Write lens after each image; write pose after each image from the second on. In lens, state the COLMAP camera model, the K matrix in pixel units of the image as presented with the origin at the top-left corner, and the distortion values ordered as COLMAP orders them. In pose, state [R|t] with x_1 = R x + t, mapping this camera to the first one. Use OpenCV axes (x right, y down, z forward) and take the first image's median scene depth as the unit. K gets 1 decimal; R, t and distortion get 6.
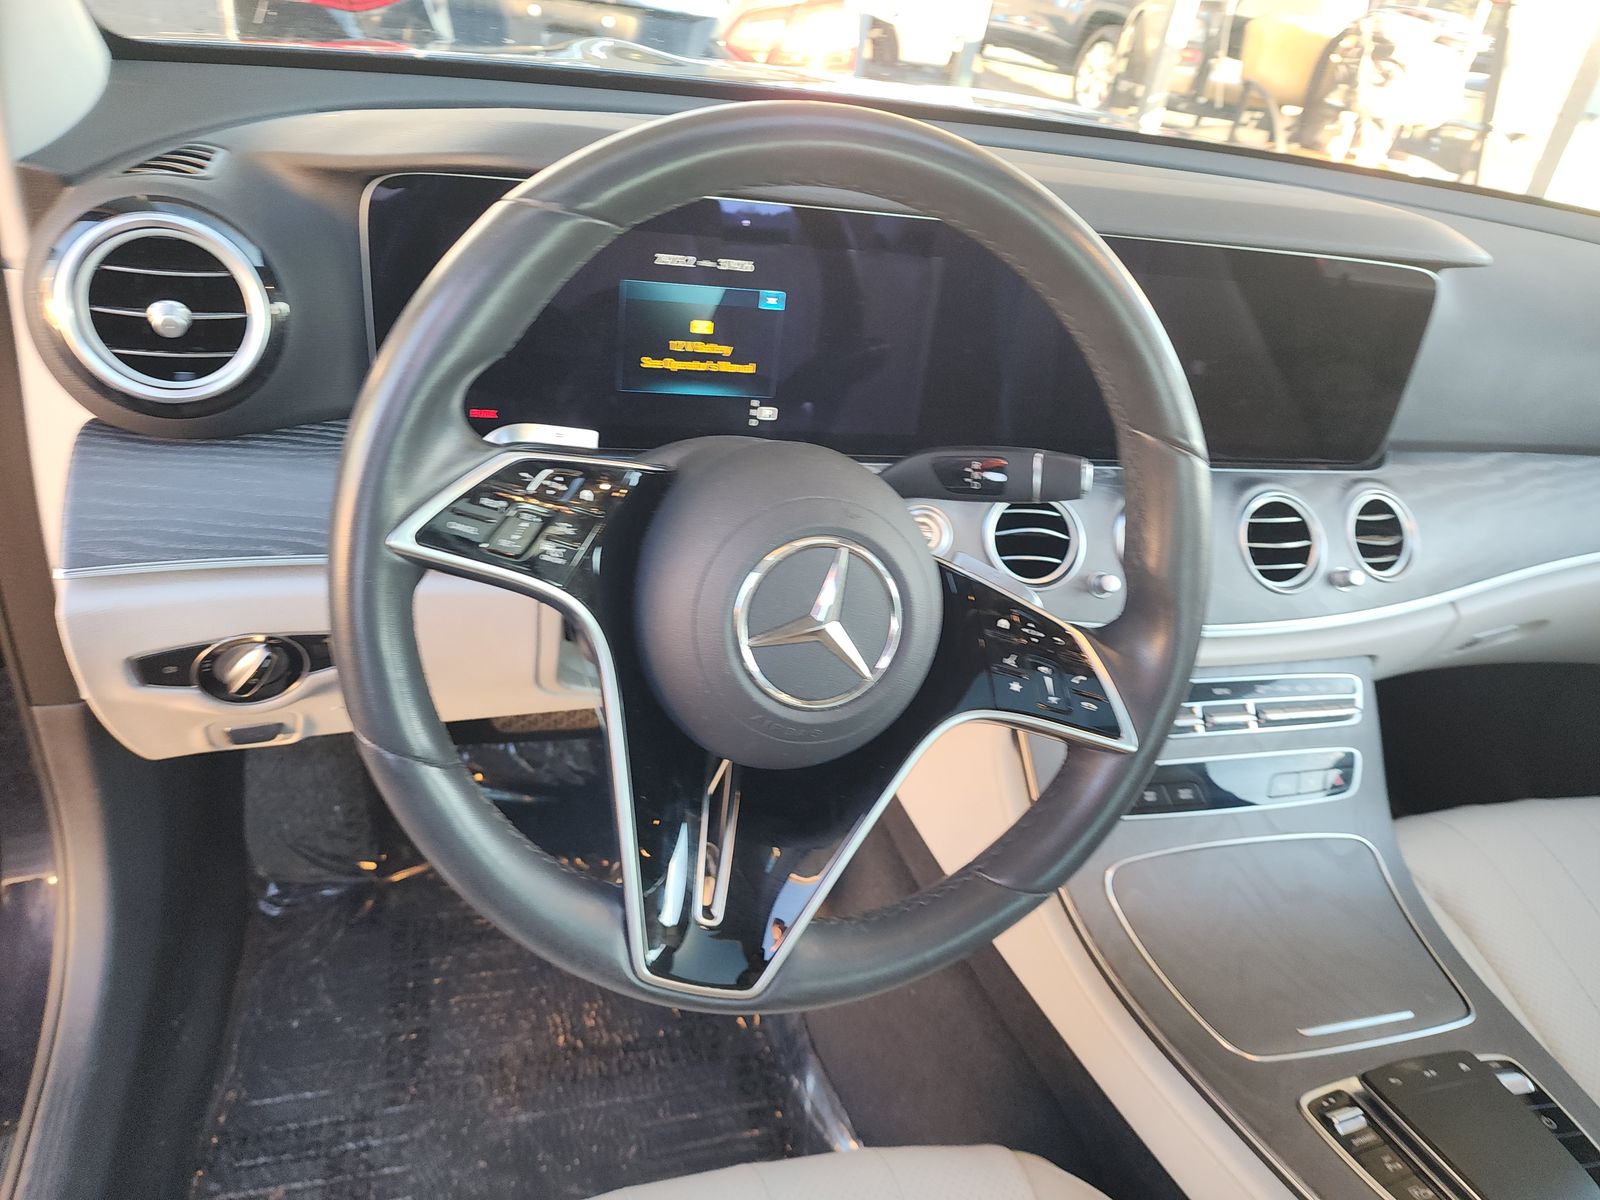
lens RADIAL K [[1064.1, 0, 800.5], [0, 1064.1, 577.0], [0, 0, 1]] dist [0.065717, -0.060447]
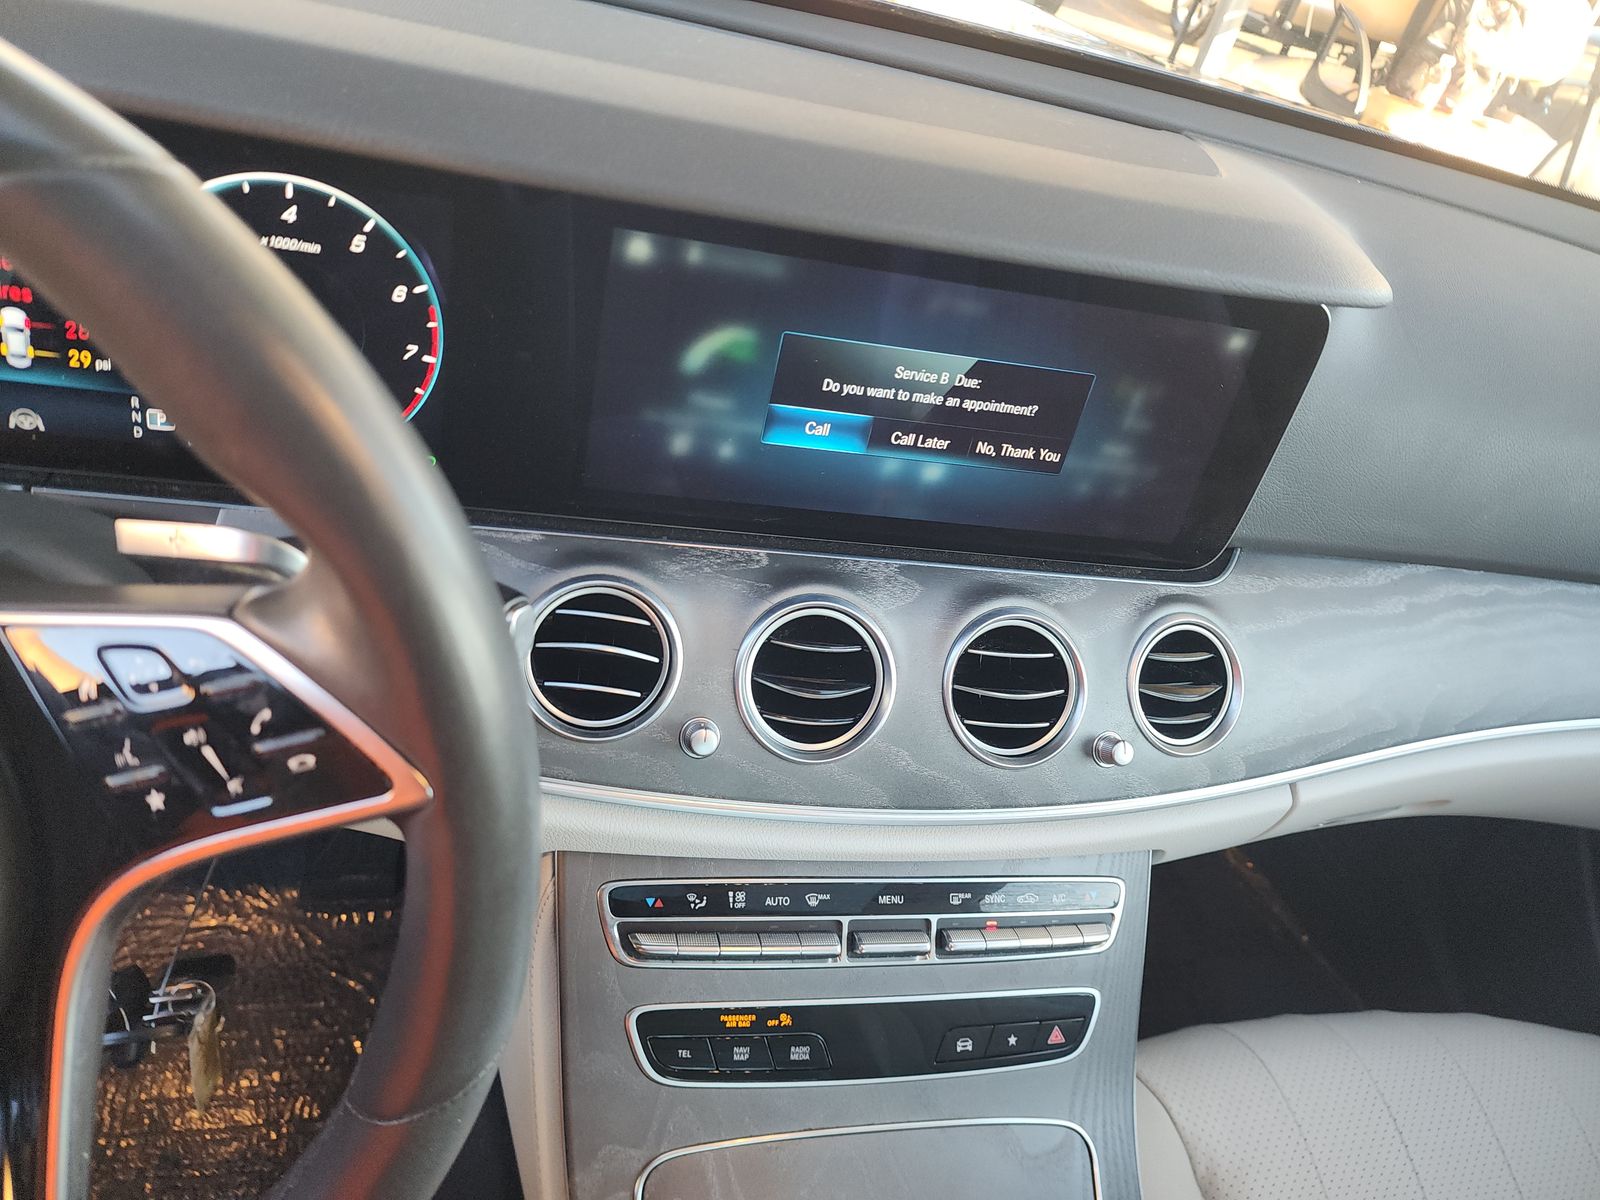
lens RADIAL K [[1064.1, 0, 800.5], [0, 1064.1, 577.0], [0, 0, 1]] dist [0.065717, -0.060447]
pose [[0.992099, 0.118404, -0.041485, 0.288312], [-0.114467, 0.989607, 0.087039, -0.125110], [0.051360, -0.081603, 0.995341, 0.289368]]
